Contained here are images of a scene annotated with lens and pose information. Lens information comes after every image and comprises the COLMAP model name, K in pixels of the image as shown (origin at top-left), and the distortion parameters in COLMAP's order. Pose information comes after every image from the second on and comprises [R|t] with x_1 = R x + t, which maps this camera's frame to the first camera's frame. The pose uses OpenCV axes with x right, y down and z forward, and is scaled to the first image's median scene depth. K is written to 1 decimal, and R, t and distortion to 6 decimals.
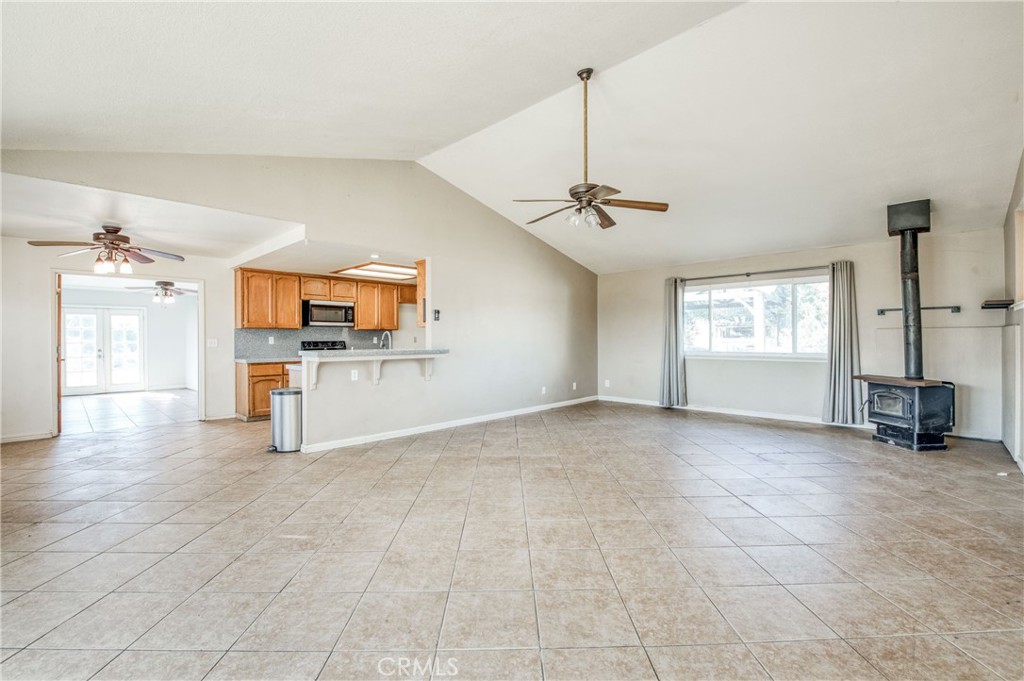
lens RADIAL K [[440.3, 0, 510.2], [0, 440.3, 338.1], [0, 0, 1]] dist [-0.017318, 0.000083]
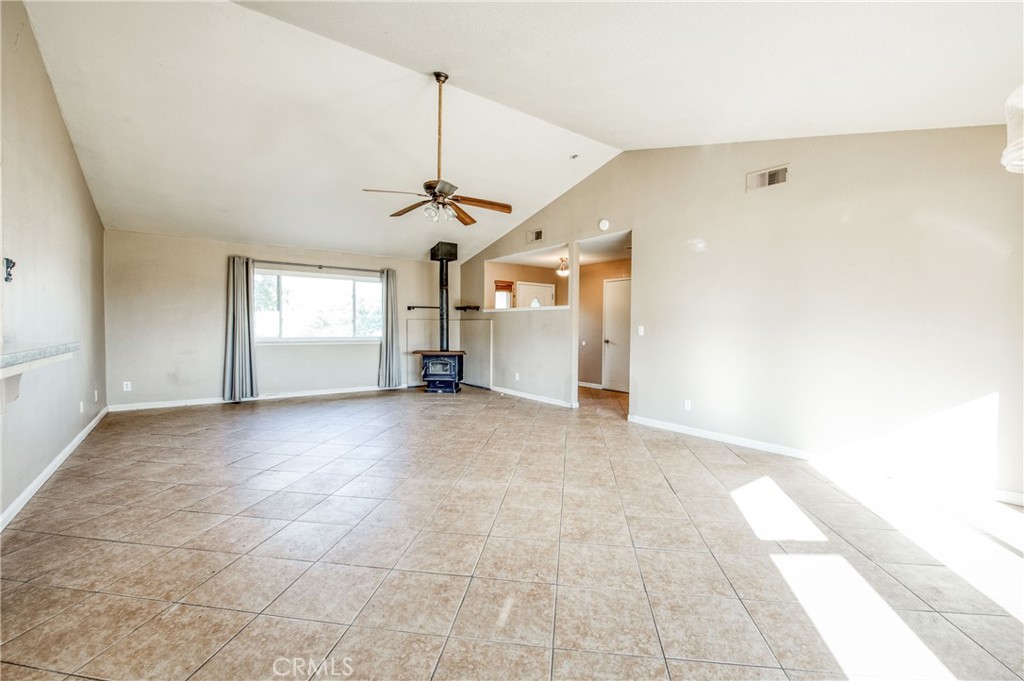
lens RADIAL K [[430.1, 0, 516.8], [0, 430.1, 338.9], [0, 0, 1]] dist [-0.017127, -0.000077]
pose [[0.156656, -0.023673, 0.987369, -0.550068], [-0.009459, 0.999631, 0.025468, 0.004595], [-0.987608, -0.013329, 0.156374, 0.424292]]
